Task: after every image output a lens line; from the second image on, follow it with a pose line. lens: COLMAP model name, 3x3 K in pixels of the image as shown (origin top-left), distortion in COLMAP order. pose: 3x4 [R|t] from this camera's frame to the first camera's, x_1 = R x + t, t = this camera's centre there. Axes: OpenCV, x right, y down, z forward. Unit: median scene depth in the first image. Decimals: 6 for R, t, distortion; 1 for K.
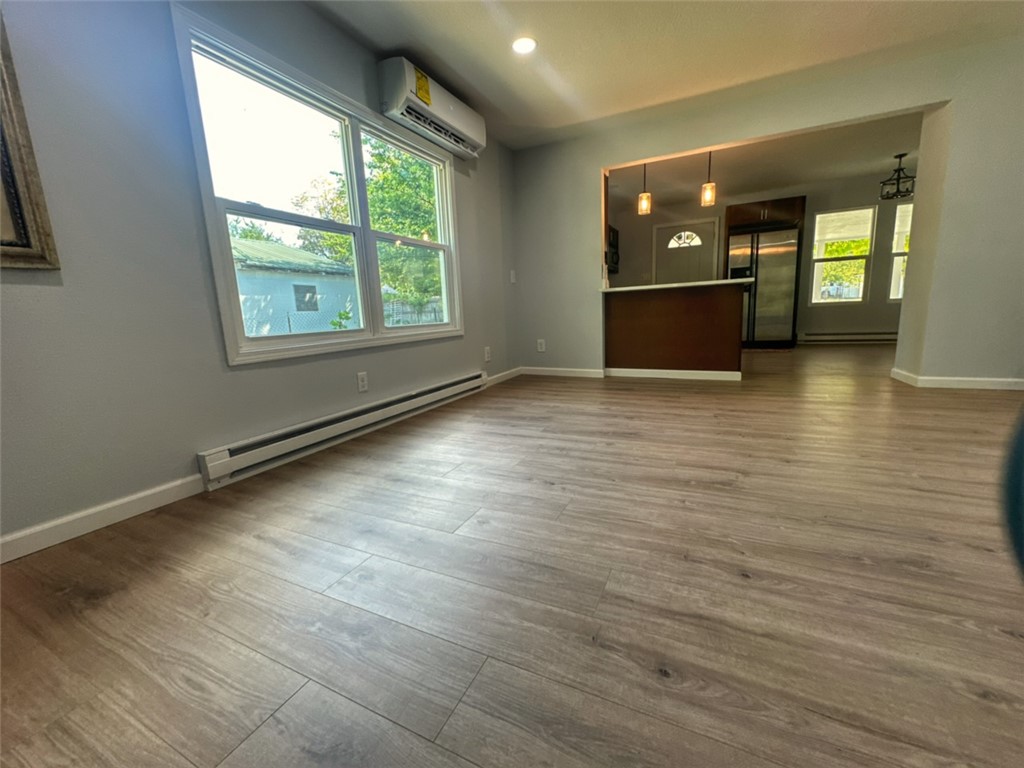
lens RADIAL K [[409.7, 0, 510.1], [0, 409.7, 381.8], [0, 0, 1]] dist [0.000368, 0.000562]
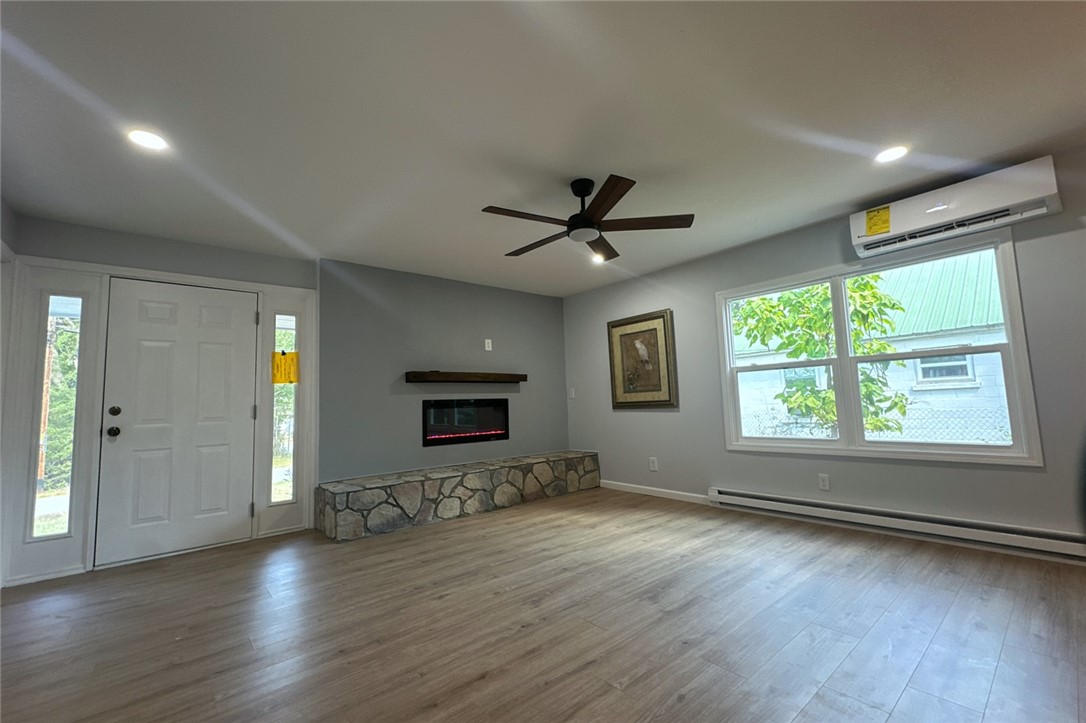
lens RADIAL K [[452.4, 0, 545.0], [0, 452.4, 360.7], [0, 0, 1]] dist [-0.004067, -0.000294]
pose [[-0.389607, -0.028863, -0.920529, 2.072411], [-0.107577, 0.994093, 0.014361, -0.494329], [0.914677, 0.104623, -0.390411, 1.227632]]
